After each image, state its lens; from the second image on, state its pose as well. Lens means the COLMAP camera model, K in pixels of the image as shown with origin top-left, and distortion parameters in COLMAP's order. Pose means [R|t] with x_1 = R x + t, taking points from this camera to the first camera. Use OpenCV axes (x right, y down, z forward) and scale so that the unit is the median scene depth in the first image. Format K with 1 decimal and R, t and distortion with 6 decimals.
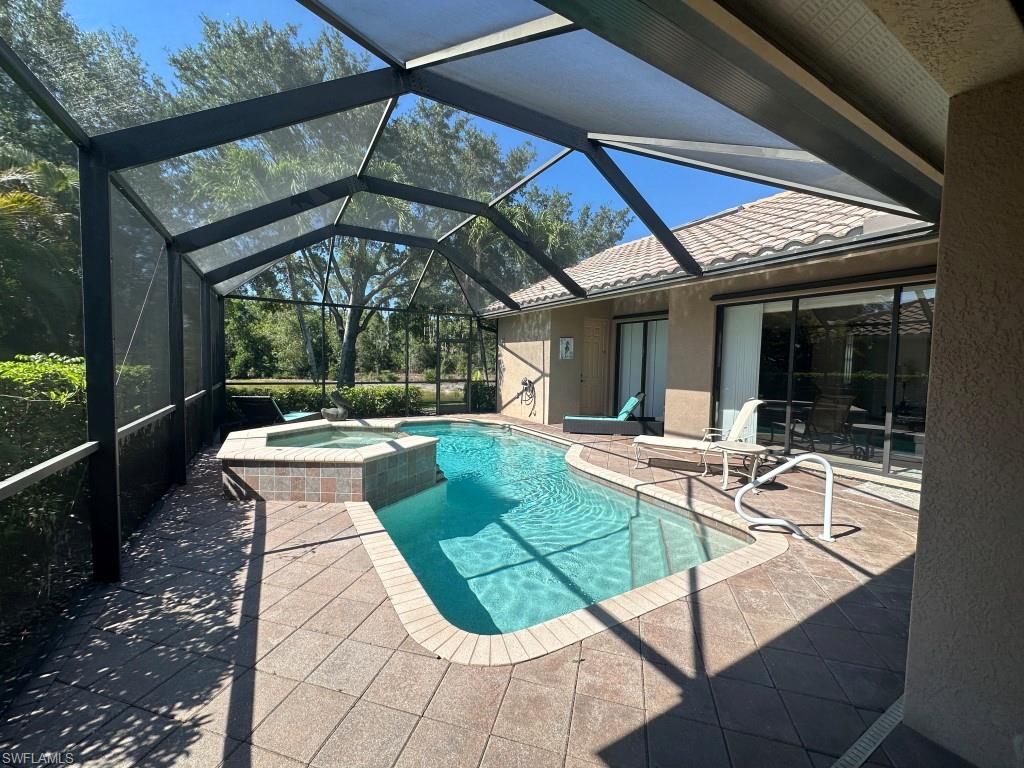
lens RADIAL K [[407.1, 0, 512.0], [0, 407.1, 384.0], [0, 0, 1]] dist [-0.003268, 0.000417]
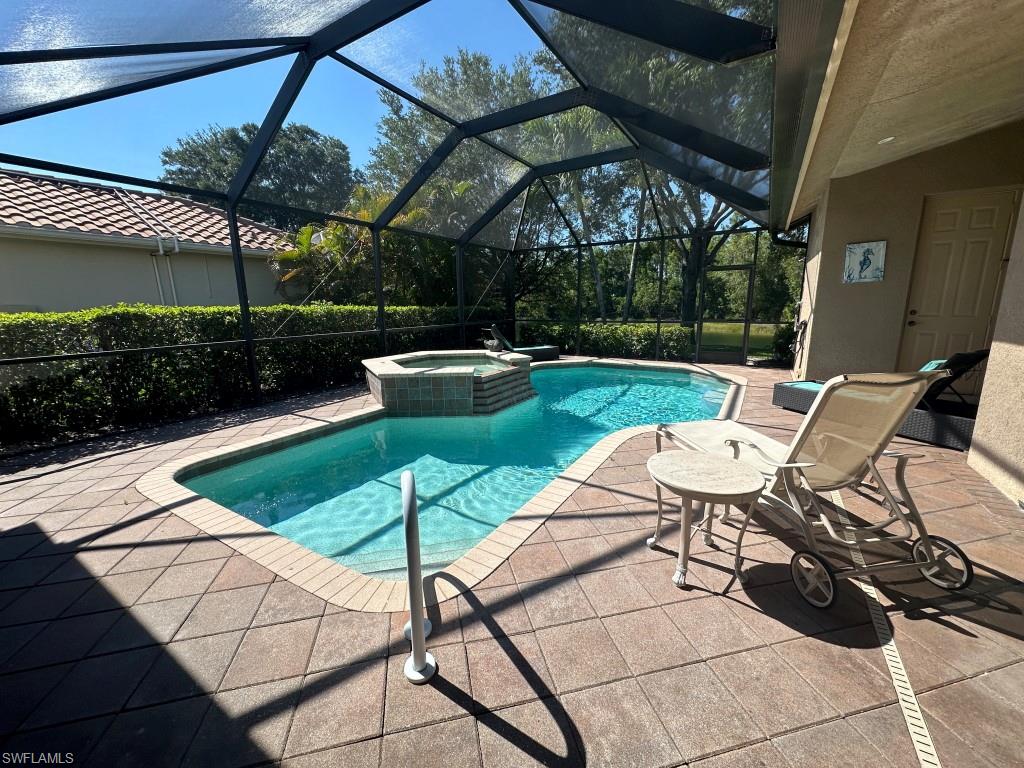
lens RADIAL K [[407.1, 0, 512.0], [0, 407.1, 384.0], [0, 0, 1]] dist [-0.003268, 0.000417]
pose [[0.476601, 0.145288, -0.867031, 0.545322], [-0.023509, 0.988003, 0.152636, 0.002813], [0.878805, -0.052364, 0.474299, 0.419832]]
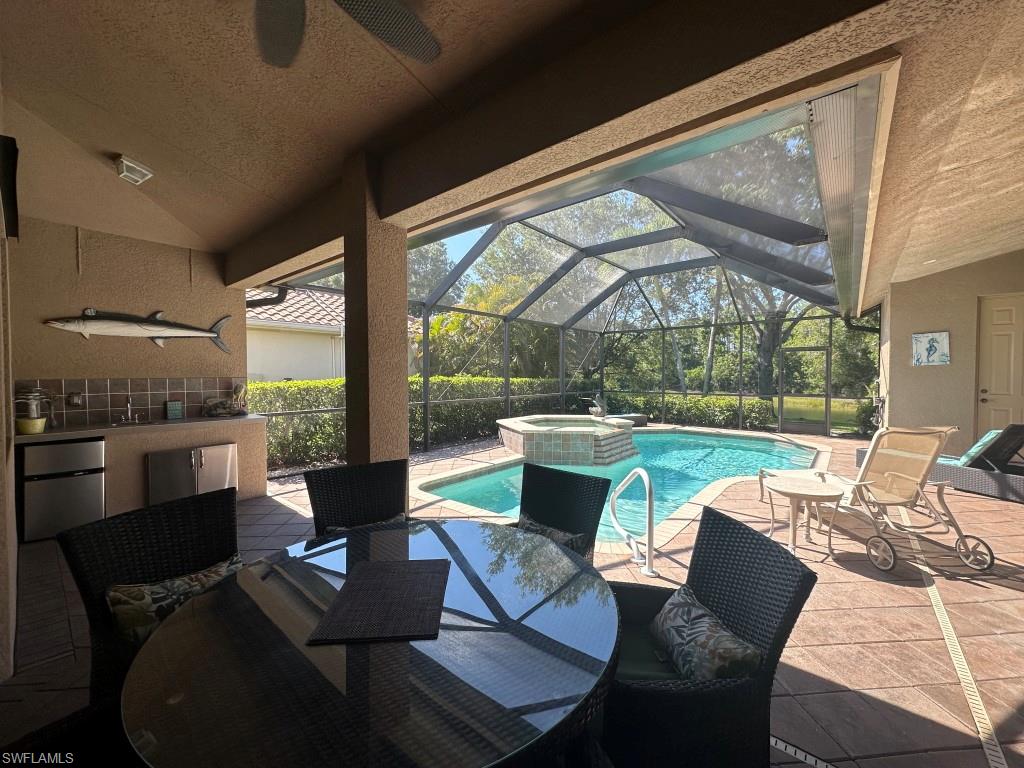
lens RADIAL K [[407.1, 0, 512.0], [0, 407.1, 384.0], [0, 0, 1]] dist [-0.003268, 0.000417]
pose [[0.344995, 0.003184, -0.938599, 0.688408], [-0.042412, 0.999026, -0.012200, 0.006482], [0.937646, 0.044017, 0.344794, 0.200216]]
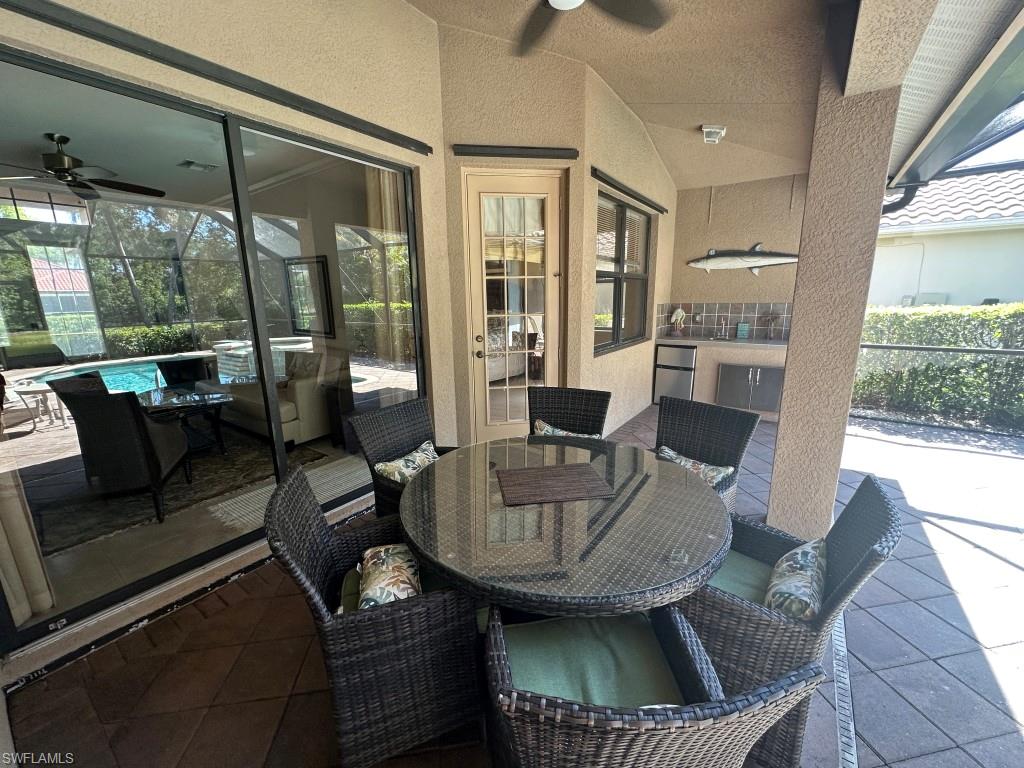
lens RADIAL K [[407.1, 0, 512.0], [0, 407.1, 384.0], [0, 0, 1]] dist [-0.003268, 0.000417]
pose [[-0.910752, 0.083664, -0.404389, 0.620966], [-0.024257, 0.966732, 0.254639, -0.021957], [0.412240, 0.241722, -0.878424, 0.408695]]
